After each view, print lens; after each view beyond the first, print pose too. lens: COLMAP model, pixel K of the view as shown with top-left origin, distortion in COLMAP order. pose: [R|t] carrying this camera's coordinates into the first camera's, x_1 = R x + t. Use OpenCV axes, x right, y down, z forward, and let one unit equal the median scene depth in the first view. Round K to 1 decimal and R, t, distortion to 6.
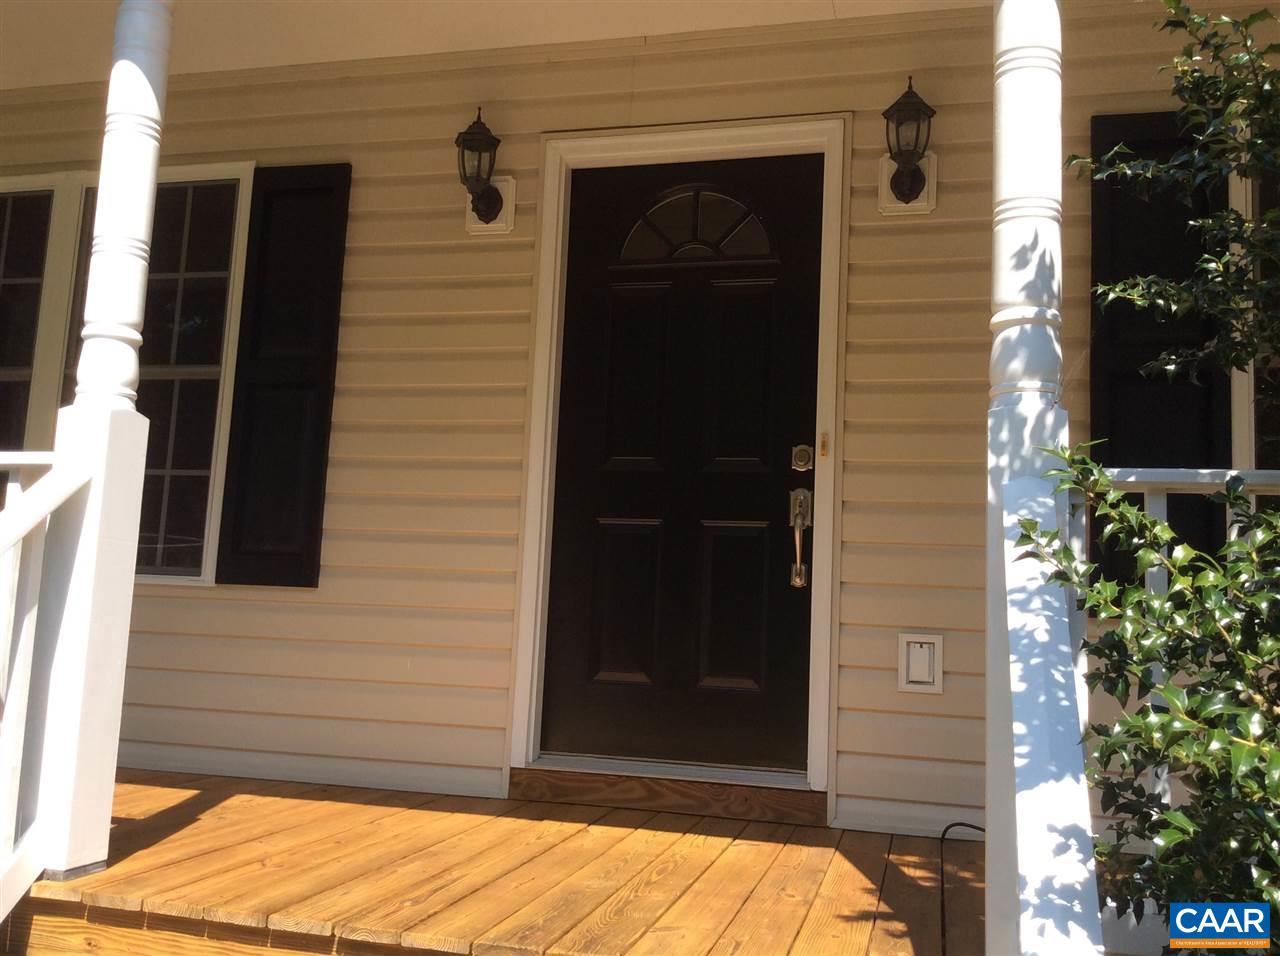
lens RADIAL K [[1191.2, 0, 645.6], [0, 1191.2, 481.2], [0, 0, 1]] dist [0.134732, -0.268496]
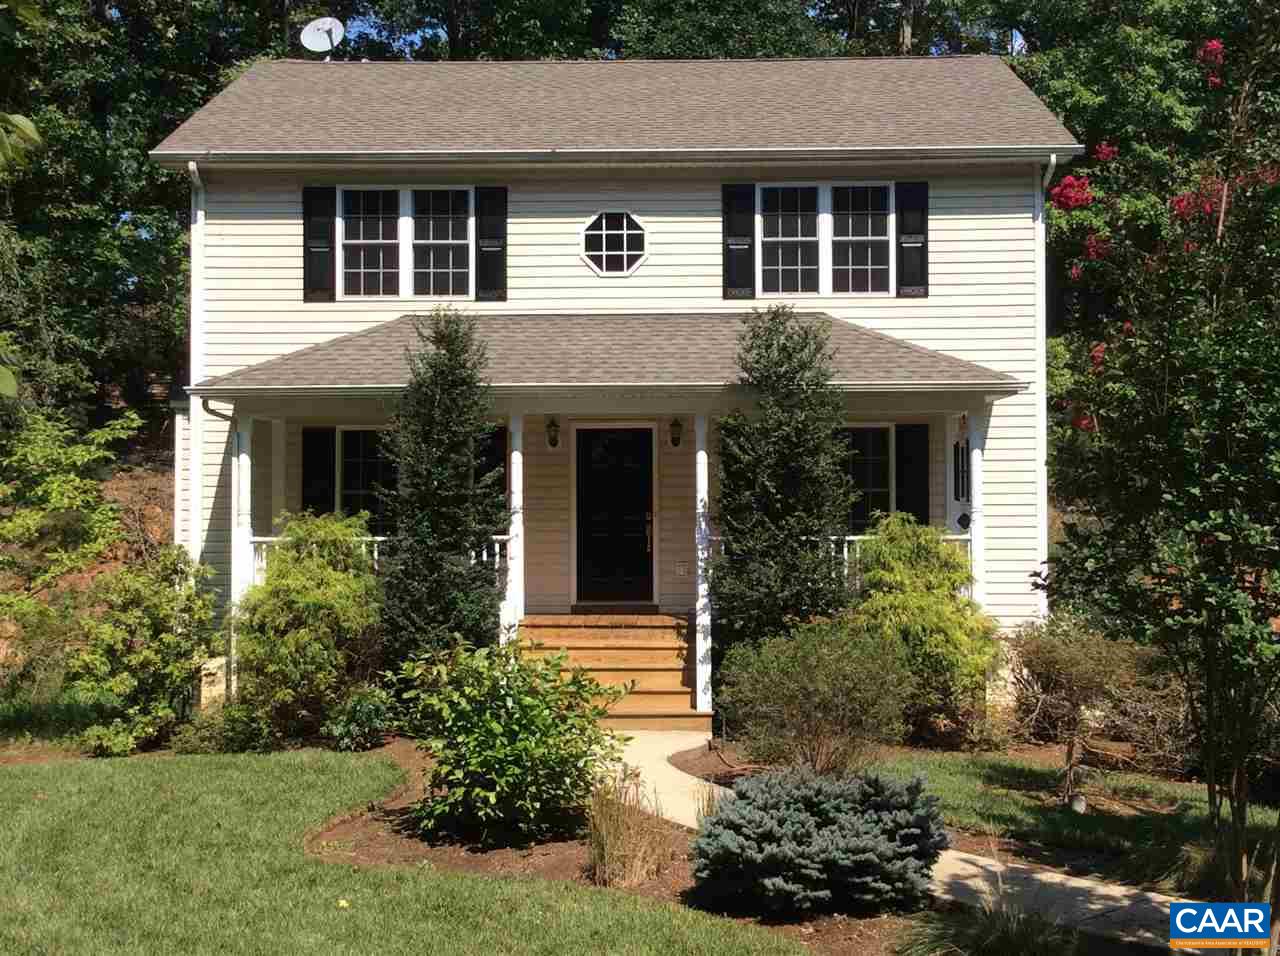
lens RADIAL K [[1666.8, 0, 659.7], [0, 1666.8, 474.3], [0, 0, 1]] dist [0.099931, -0.034191]
pose [[0.969552, -0.034260, 0.242476, -1.168448], [0.017165, 0.997238, 0.072267, -0.566852], [-0.244282, -0.065905, 0.967462, -4.292681]]
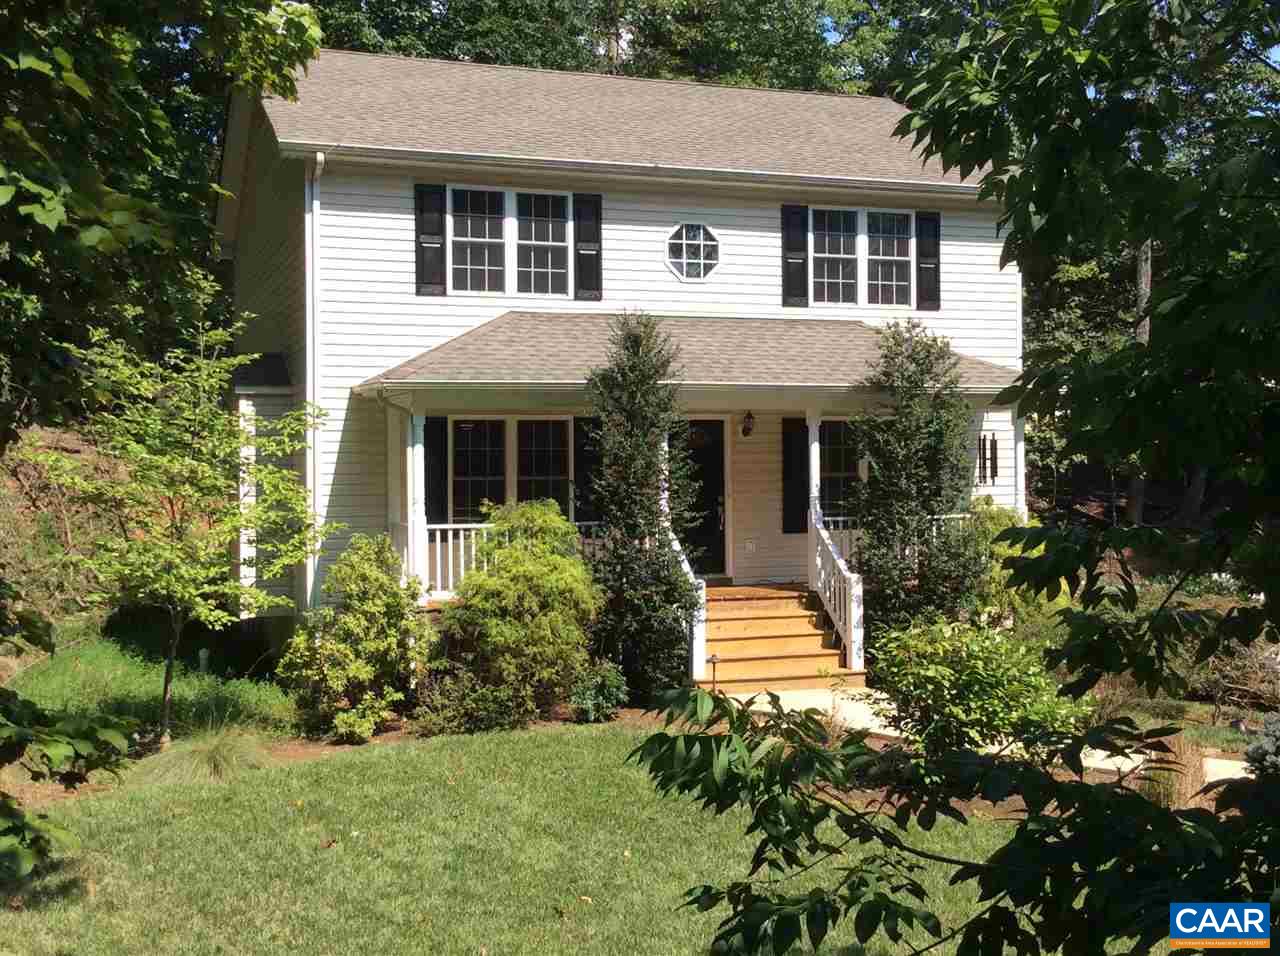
lens RADIAL K [[1711.8, 0, 639.5], [0, 1711.8, 446.1], [0, 0, 1]] dist [0.089686, -0.005889]
pose [[0.780444, -0.031188, 0.624448, -4.025908], [-0.009142, 0.998079, 0.061275, -0.609043], [-0.625159, -0.053531, 0.778660, -3.620435]]
